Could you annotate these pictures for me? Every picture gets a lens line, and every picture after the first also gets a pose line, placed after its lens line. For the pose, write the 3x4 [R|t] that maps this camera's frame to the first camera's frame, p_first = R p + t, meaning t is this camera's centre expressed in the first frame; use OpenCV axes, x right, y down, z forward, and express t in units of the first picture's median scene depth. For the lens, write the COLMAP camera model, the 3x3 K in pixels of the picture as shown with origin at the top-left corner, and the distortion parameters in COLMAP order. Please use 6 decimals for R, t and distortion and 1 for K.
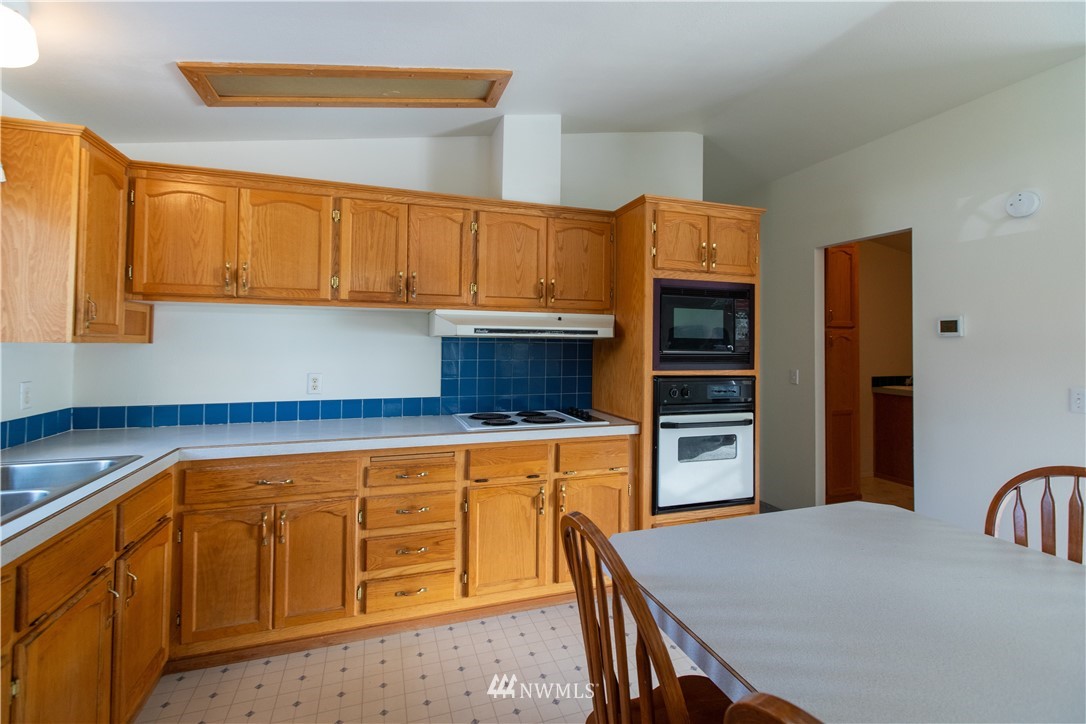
lens RADIAL K [[499.3, 0, 550.6], [0, 499.3, 332.5], [0, 0, 1]] dist [0.002182, 0.000598]
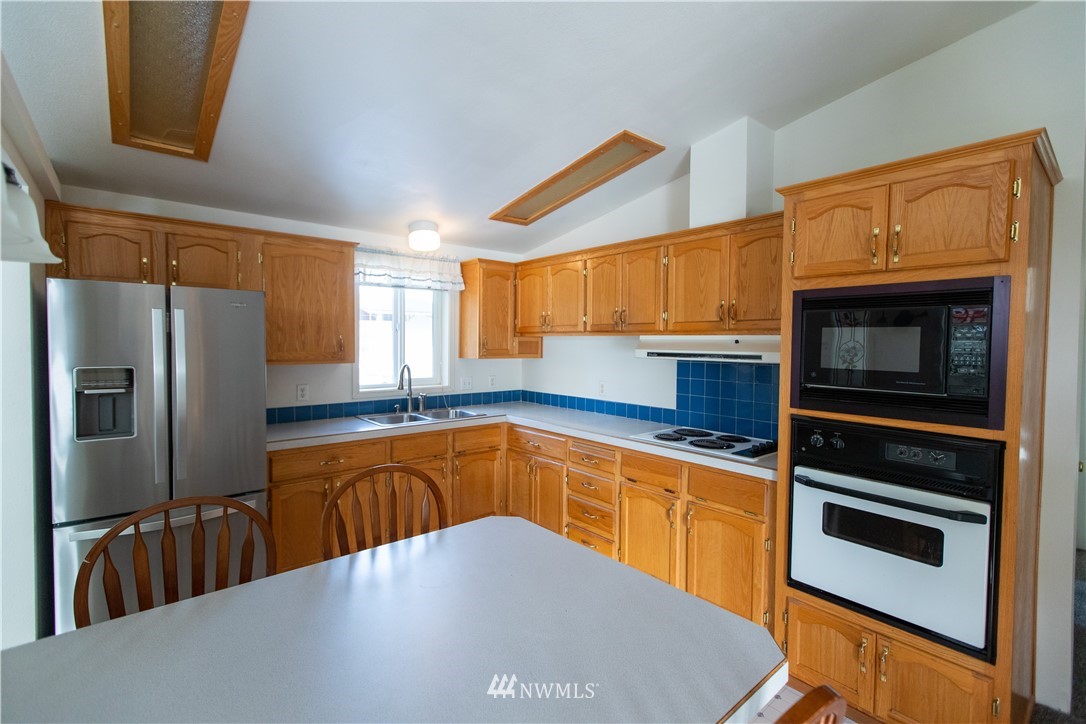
lens RADIAL K [[499.3, 0, 551.6], [0, 499.3, 355.7], [0, 0, 1]] dist [0.002182, 0.000598]
pose [[0.354414, 0.022329, -0.934822, 0.875888], [0.016573, 0.999408, 0.030155, -0.040143], [0.934942, -0.026180, 0.353834, 0.390809]]
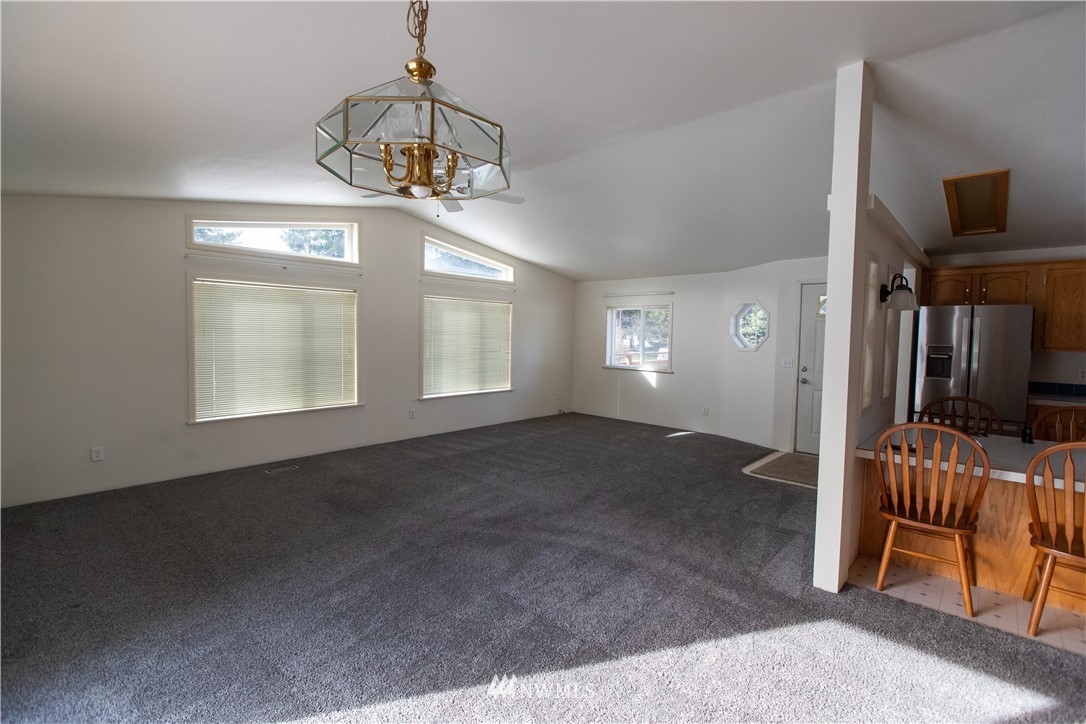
lens RADIAL K [[499.3, 0, 543.8], [0, 499.3, 362.9], [0, 0, 1]] dist [0.002182, 0.000598]
pose [[-0.869819, 0.004975, -0.493346, 2.205160], [-0.010213, 0.999553, 0.028086, 0.030437], [0.493265, 0.029468, -0.869380, 0.955093]]
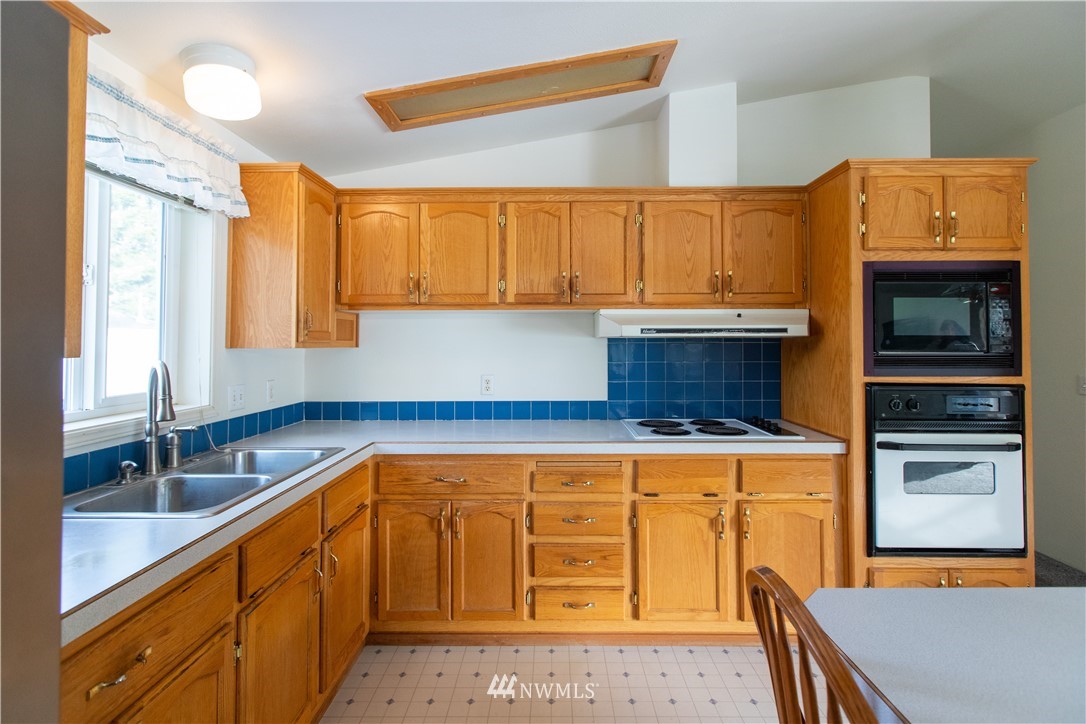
lens RADIAL K [[499.3, 0, 548.0], [0, 499.3, 330.8], [0, 0, 1]] dist [0.002182, 0.000598]
pose [[0.939908, -0.018622, -0.340921, 0.001342], [0.018272, 0.999824, -0.004238, -0.003387], [0.340940, -0.002246, 0.940082, 0.073142]]
